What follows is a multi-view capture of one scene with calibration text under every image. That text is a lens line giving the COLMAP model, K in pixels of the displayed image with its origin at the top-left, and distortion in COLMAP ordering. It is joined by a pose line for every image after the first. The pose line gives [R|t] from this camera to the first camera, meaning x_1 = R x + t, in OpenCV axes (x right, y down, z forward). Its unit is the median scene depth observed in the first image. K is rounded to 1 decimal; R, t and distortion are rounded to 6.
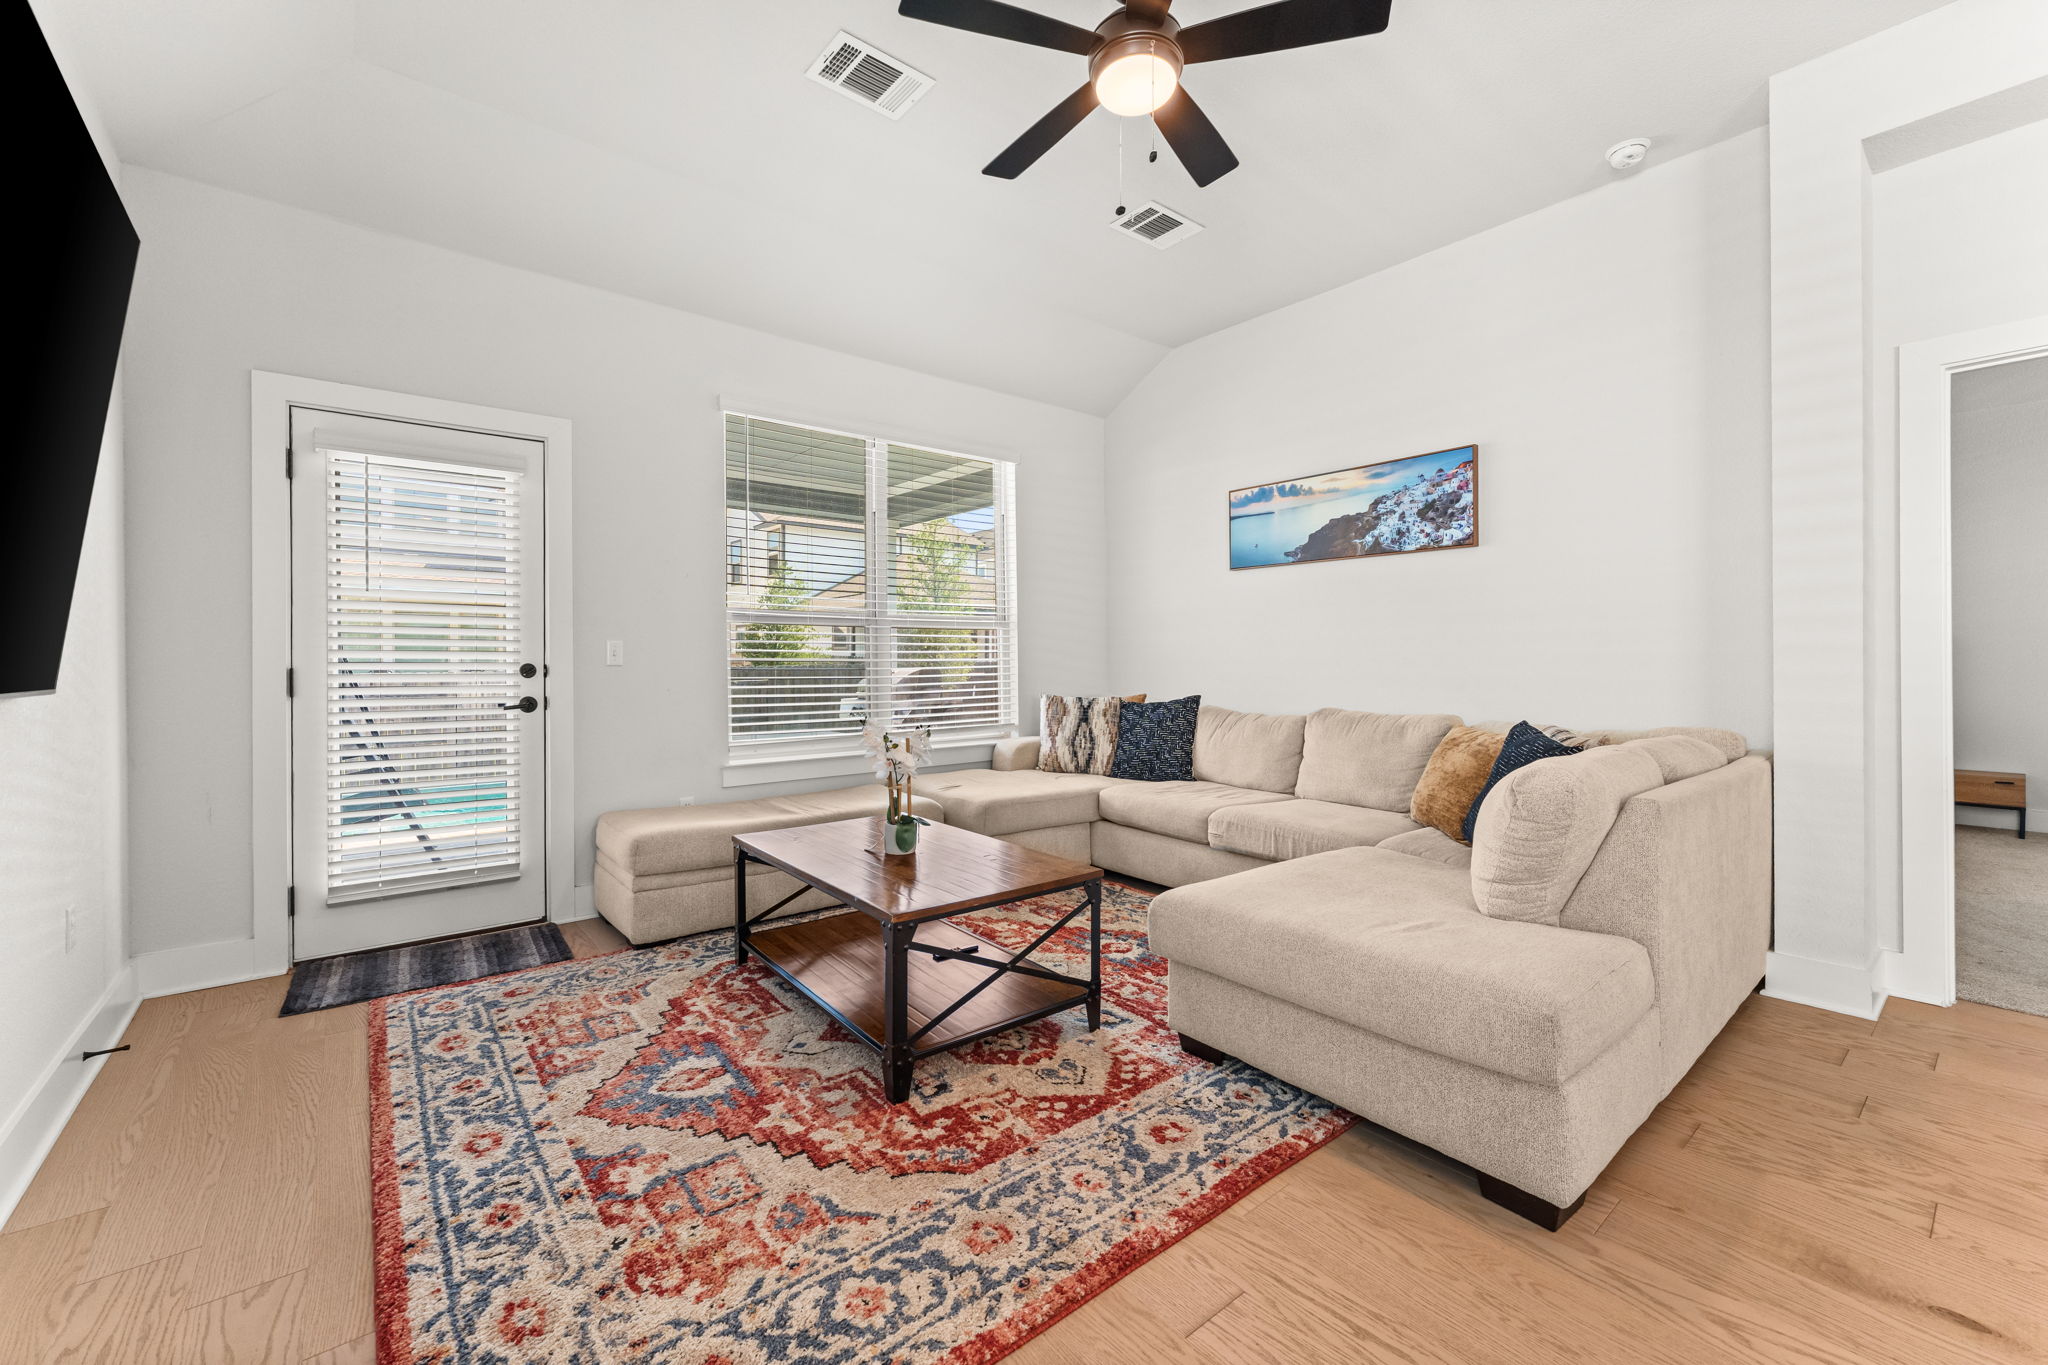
lens RADIAL K [[816.3, 0, 1022.1], [0, 816.3, 667.1], [0, 0, 1]] dist [0.001178, -0.000156]
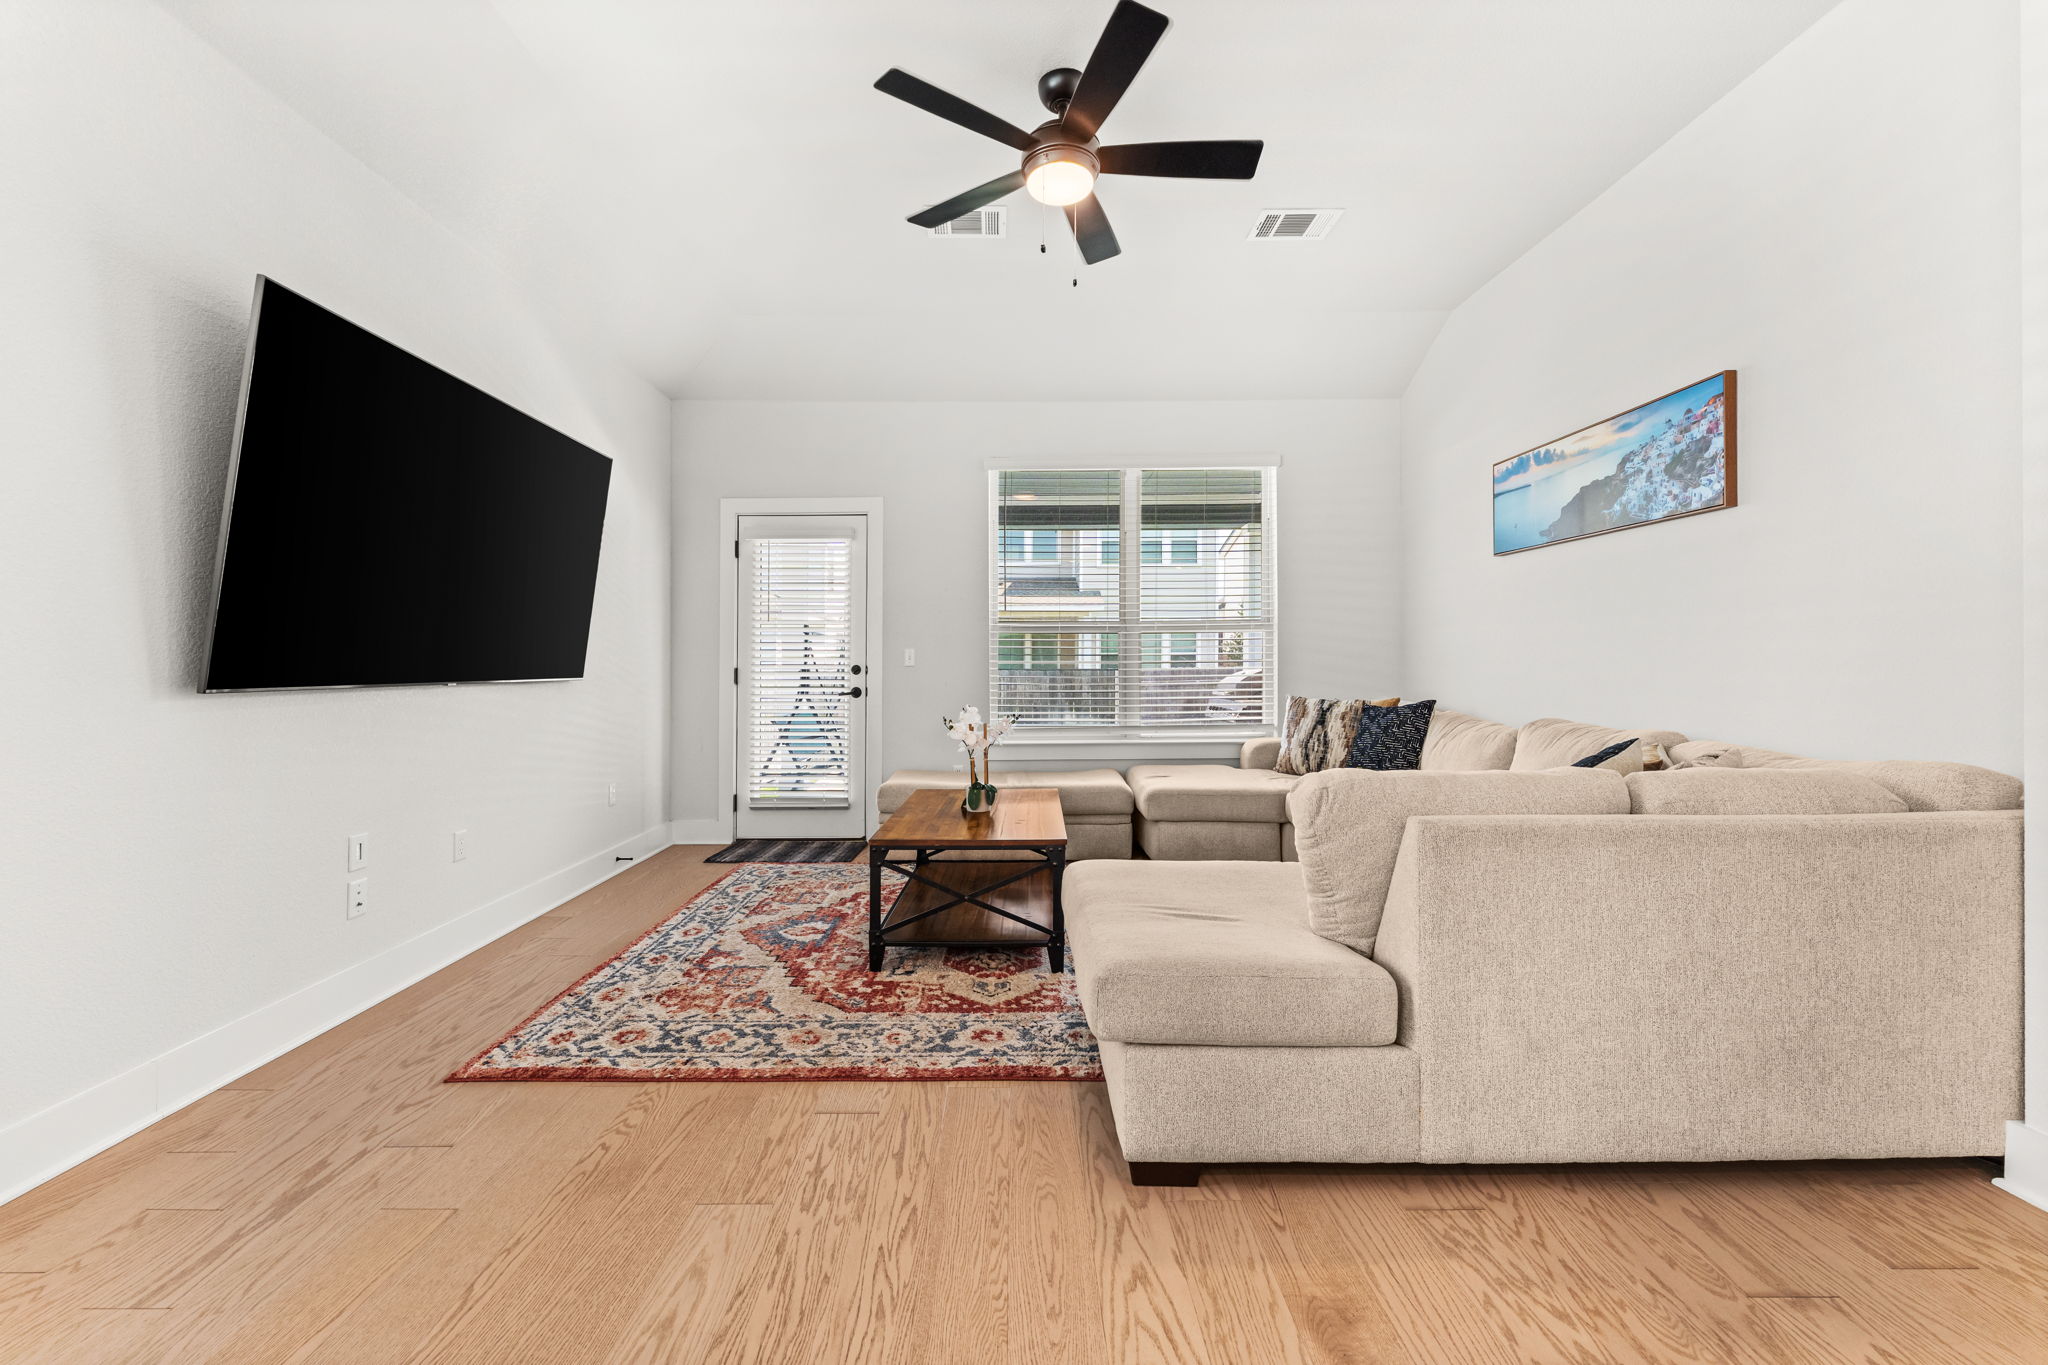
lens RADIAL K [[816.3, 0, 1022.1], [0, 816.3, 667.1], [0, 0, 1]] dist [0.001178, -0.000156]
pose [[0.783433, 0.001884, -0.621473, 0.618137], [-0.001792, 0.999998, 0.000772, -0.002484], [0.621474, 0.000509, 0.783435, 0.023694]]
